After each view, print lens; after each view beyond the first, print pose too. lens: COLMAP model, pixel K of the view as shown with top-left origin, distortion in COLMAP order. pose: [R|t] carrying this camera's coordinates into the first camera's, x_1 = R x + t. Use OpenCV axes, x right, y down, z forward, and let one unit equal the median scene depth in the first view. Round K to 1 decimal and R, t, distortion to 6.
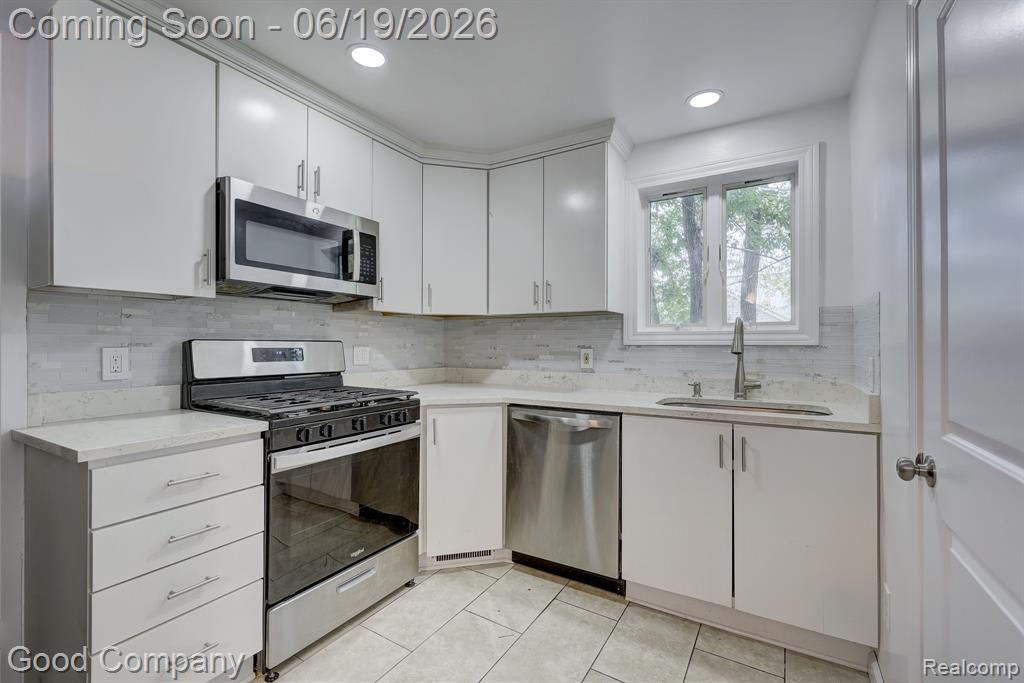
lens RADIAL K [[443.4, 0, 510.3], [0, 443.4, 343.5], [0, 0, 1]] dist [-0.000159, 0.000074]
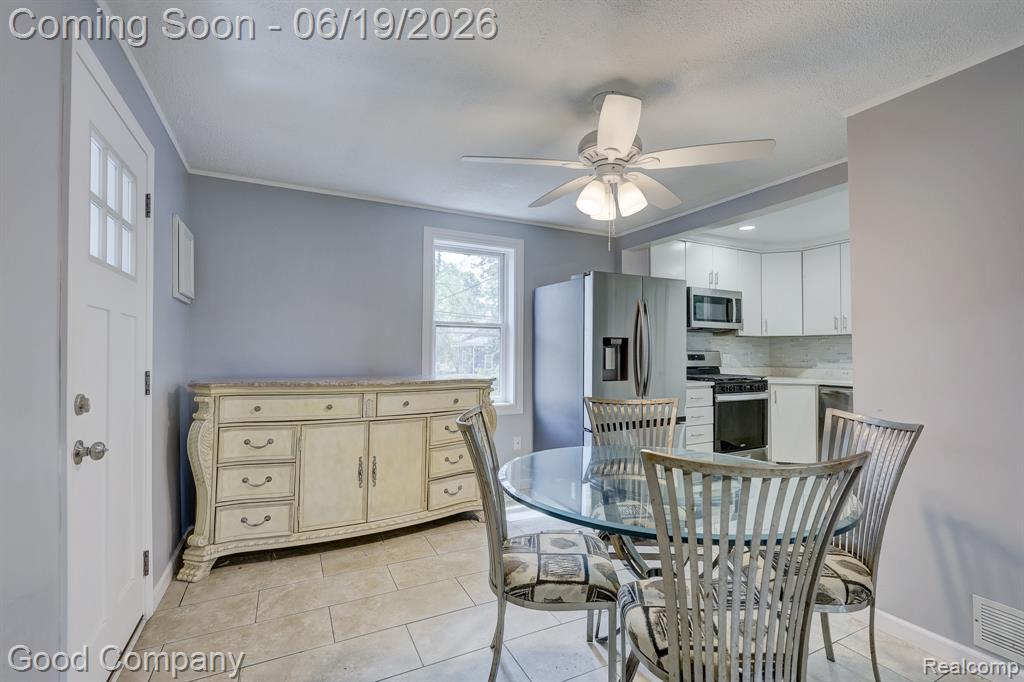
lens RADIAL K [[455.8, 0, 536.6], [0, 455.8, 348.0], [0, 0, 1]] dist [-0.002039, -0.000002]
pose [[0.862728, -0.007983, -0.505605, -0.058138], [0.001076, 0.999902, -0.013952, 0.008261], [0.505667, 0.011493, 0.862652, -1.222796]]
